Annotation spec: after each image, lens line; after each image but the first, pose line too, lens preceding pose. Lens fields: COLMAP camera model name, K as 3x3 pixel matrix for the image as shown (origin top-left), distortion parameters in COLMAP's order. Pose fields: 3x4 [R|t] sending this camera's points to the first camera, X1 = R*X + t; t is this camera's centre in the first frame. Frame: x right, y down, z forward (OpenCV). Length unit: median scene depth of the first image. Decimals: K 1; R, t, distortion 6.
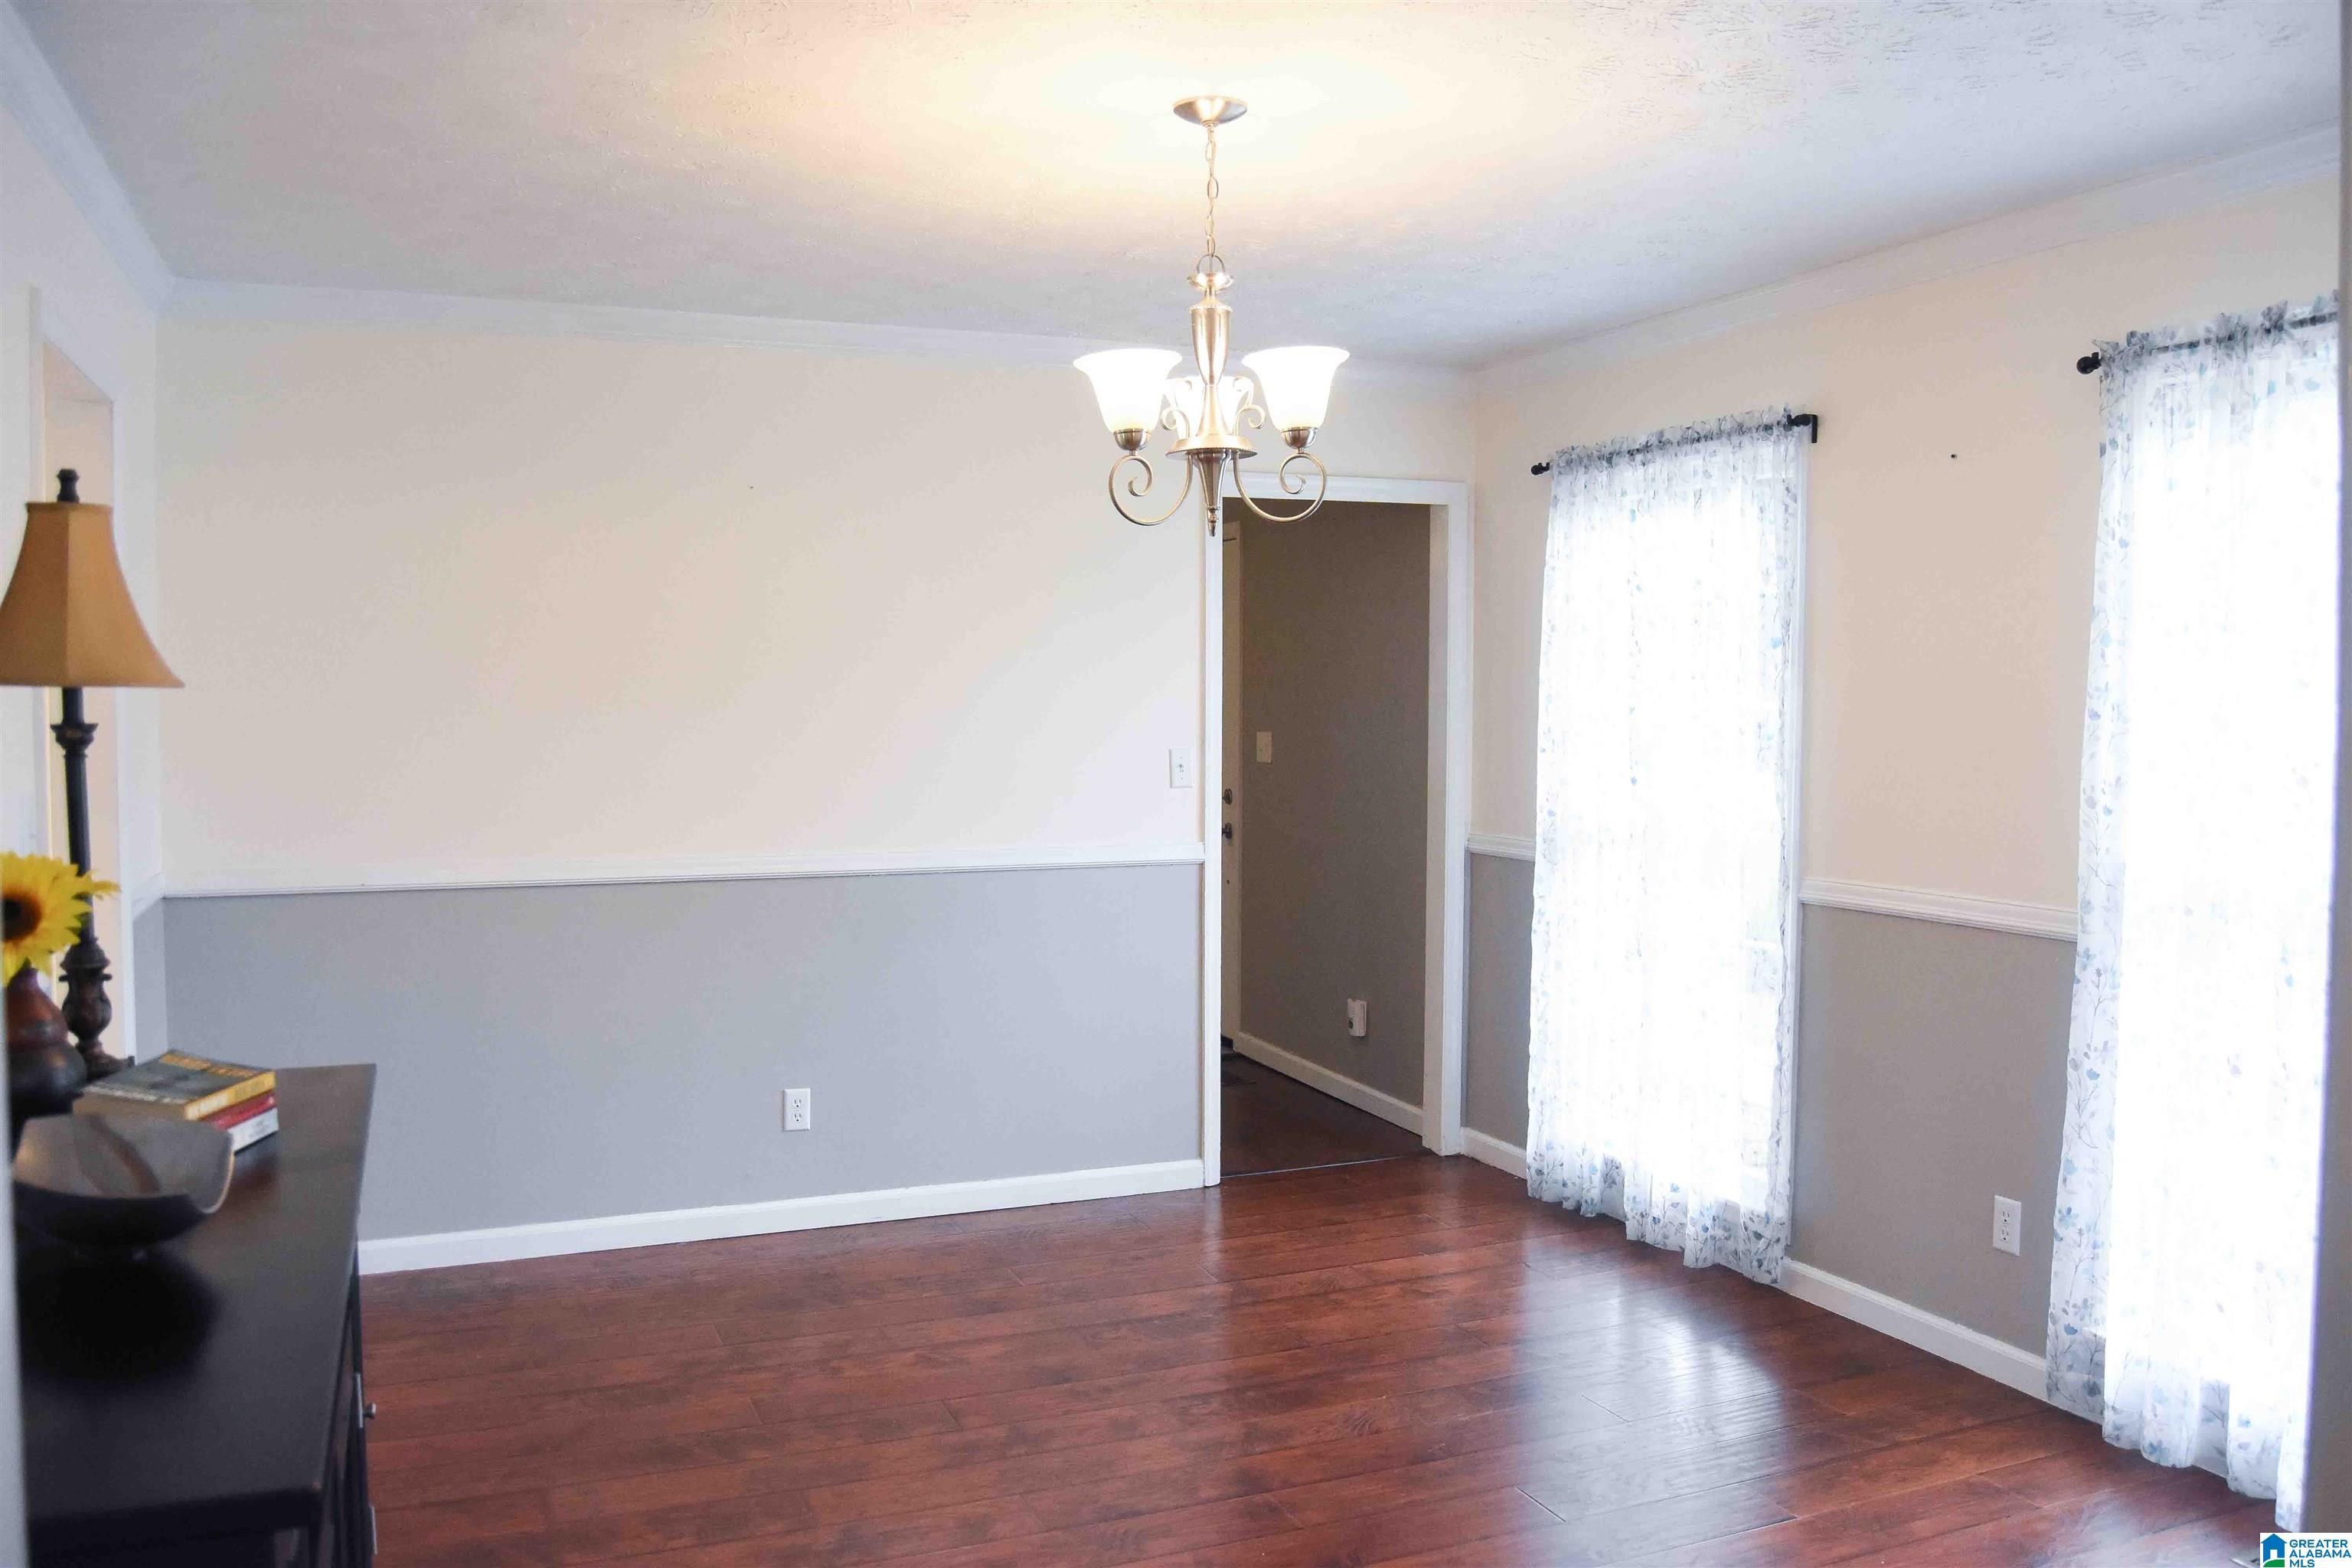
lens RADIAL K [[1853.7, 0, 1165.8], [0, 1853.7, 791.7], [0, 0, 1]] dist [-0.093354, 0.036290]
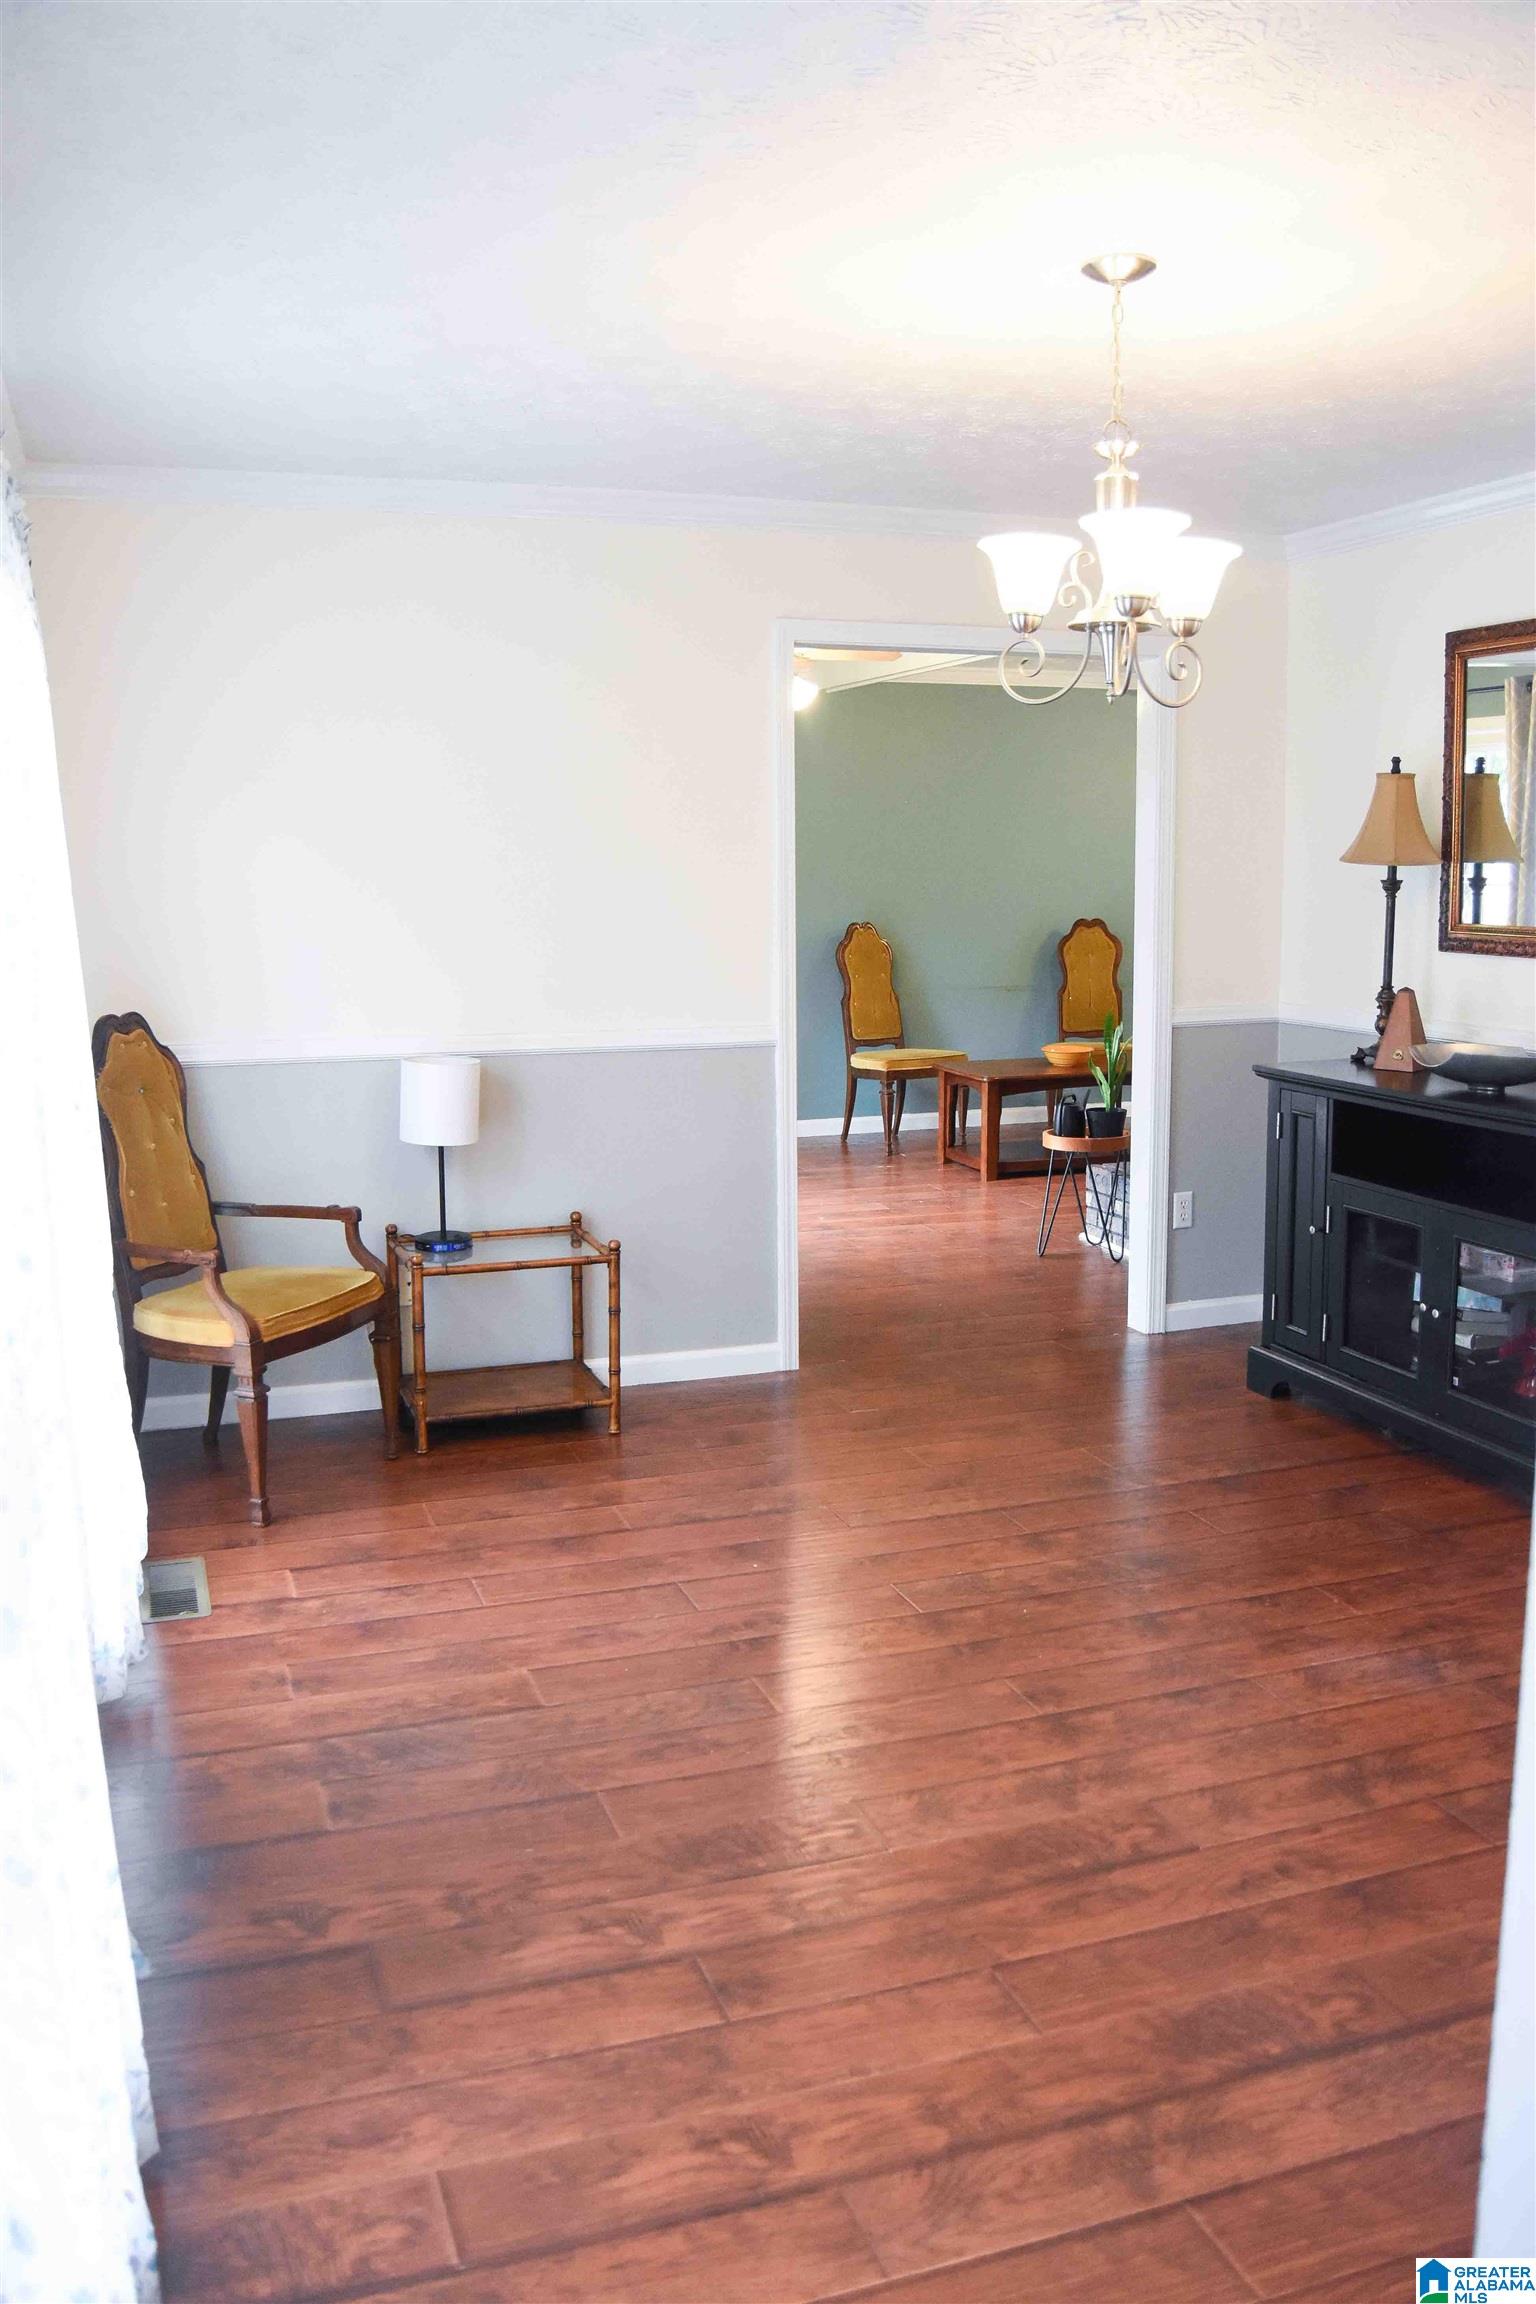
lens RADIAL K [[1862.5, 0, 740.2], [0, 1862.5, 1146.8], [0, 0, 1]] dist [-0.081639, 0.002858]
pose [[-0.997884, -0.001404, 0.064997, 0.139742], [0.011616, 0.979828, 0.199503, -0.094871], [-0.063966, 0.199836, -0.977739, 1.759990]]
